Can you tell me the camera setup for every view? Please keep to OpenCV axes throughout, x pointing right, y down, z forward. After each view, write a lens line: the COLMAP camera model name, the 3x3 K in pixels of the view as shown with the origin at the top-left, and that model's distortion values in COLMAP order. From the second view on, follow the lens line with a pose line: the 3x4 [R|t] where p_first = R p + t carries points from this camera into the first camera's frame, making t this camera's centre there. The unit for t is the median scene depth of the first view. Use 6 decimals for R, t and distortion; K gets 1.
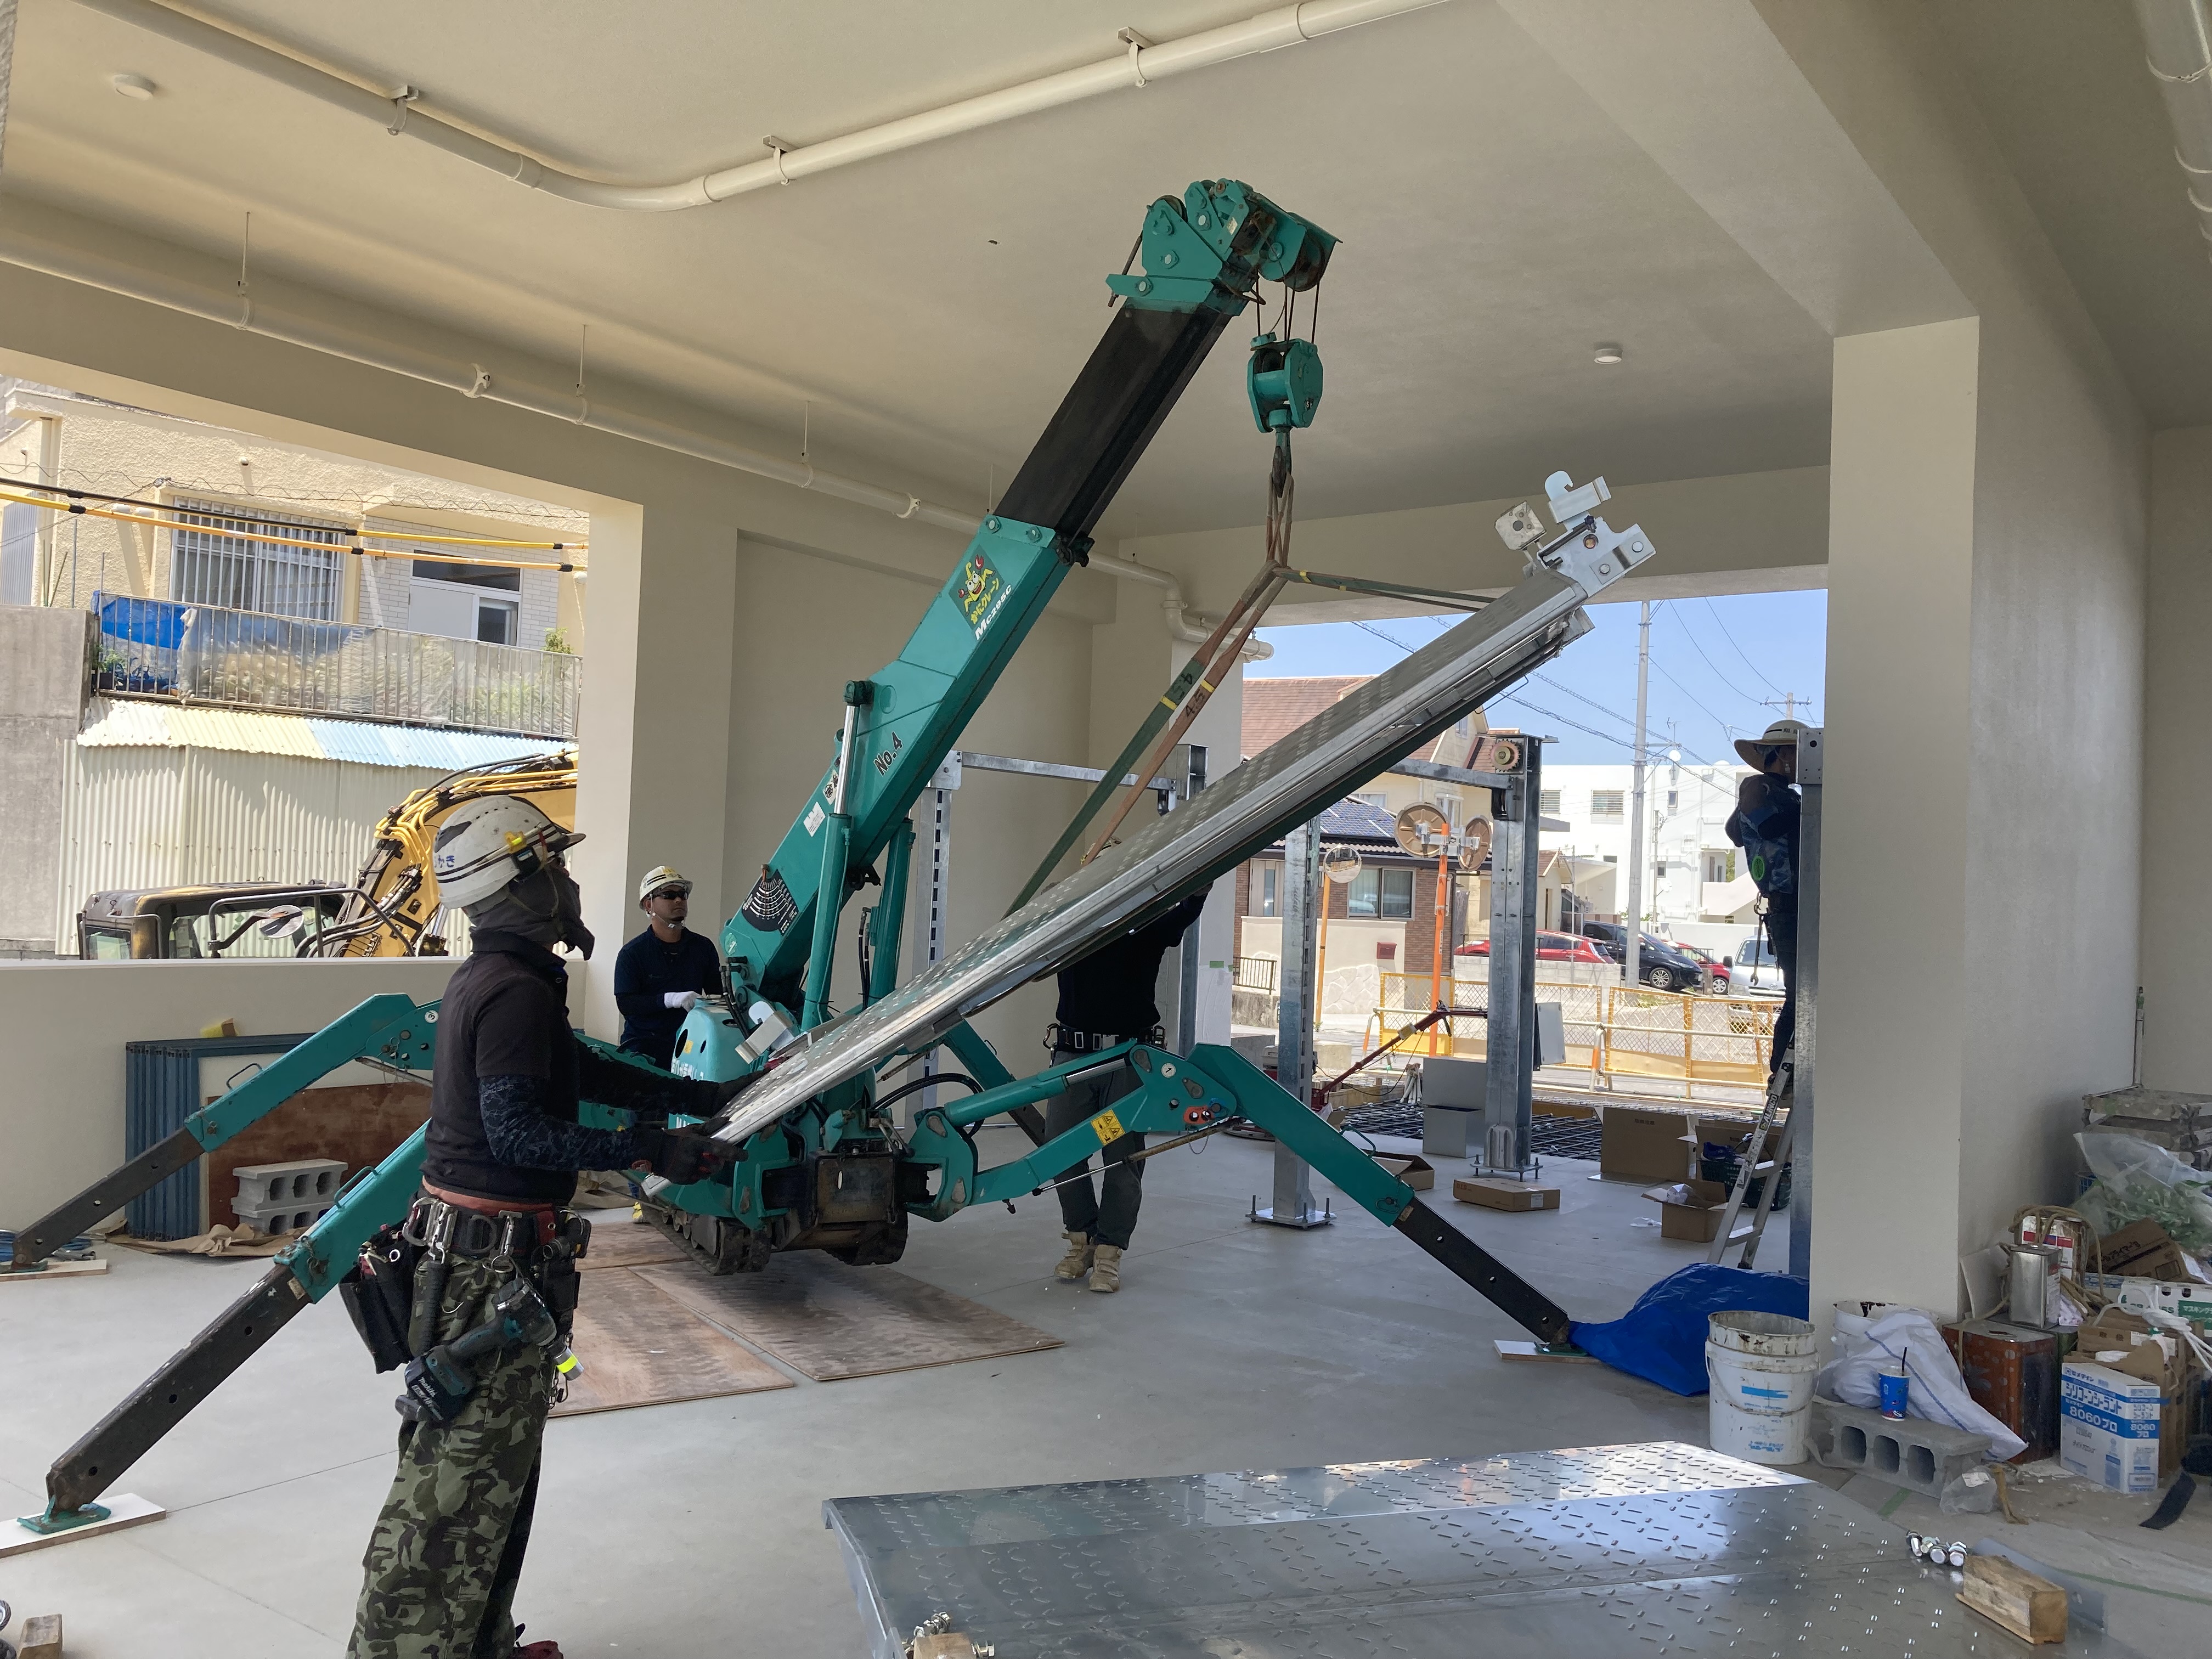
lens RADIAL K [[1831.4, 0, 1113.3], [0, 1831.4, 824.4], [0, 0, 1]] dist [0.012185, 0.014064]
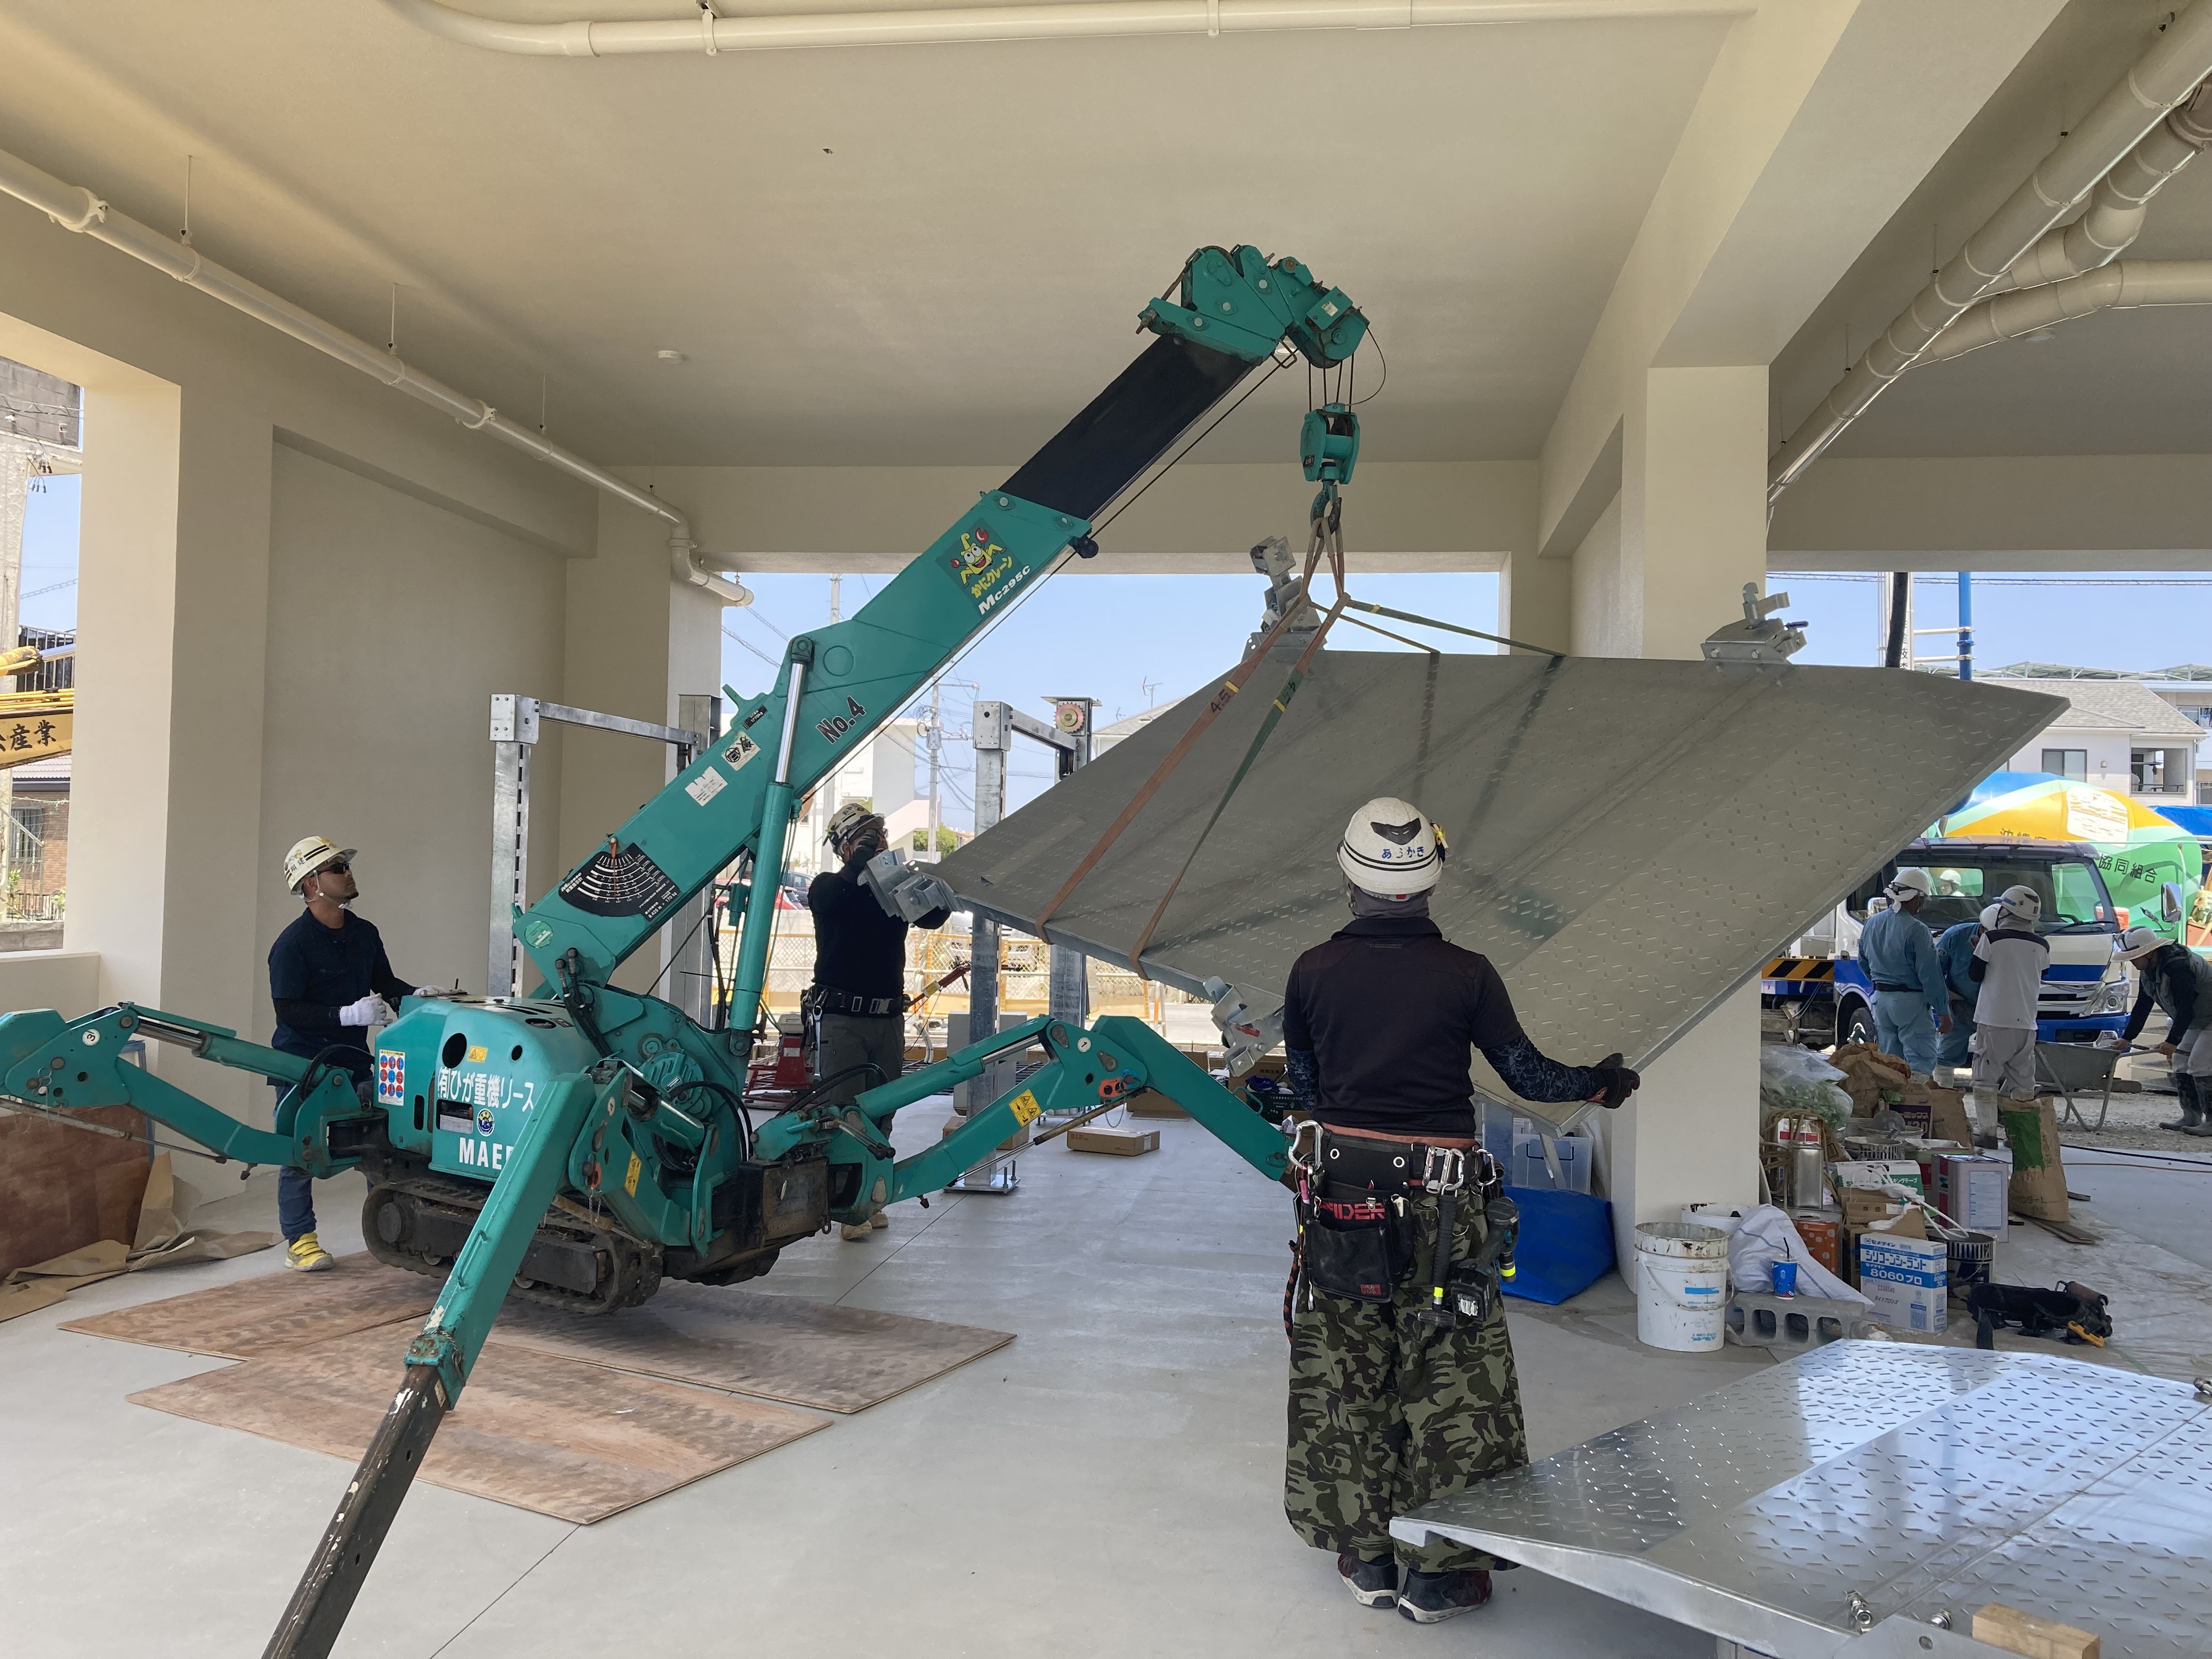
lens RADIAL K [[1831.4, 0, 1110.4], [0, 1831.4, 826.6], [0, 0, 1]] dist [0.012185, 0.014064]
pose [[0.882043, -0.009101, 0.471081, -0.410221], [-0.006354, 0.999493, 0.031207, -0.012669], [-0.471126, -0.030520, 0.881538, 0.132672]]
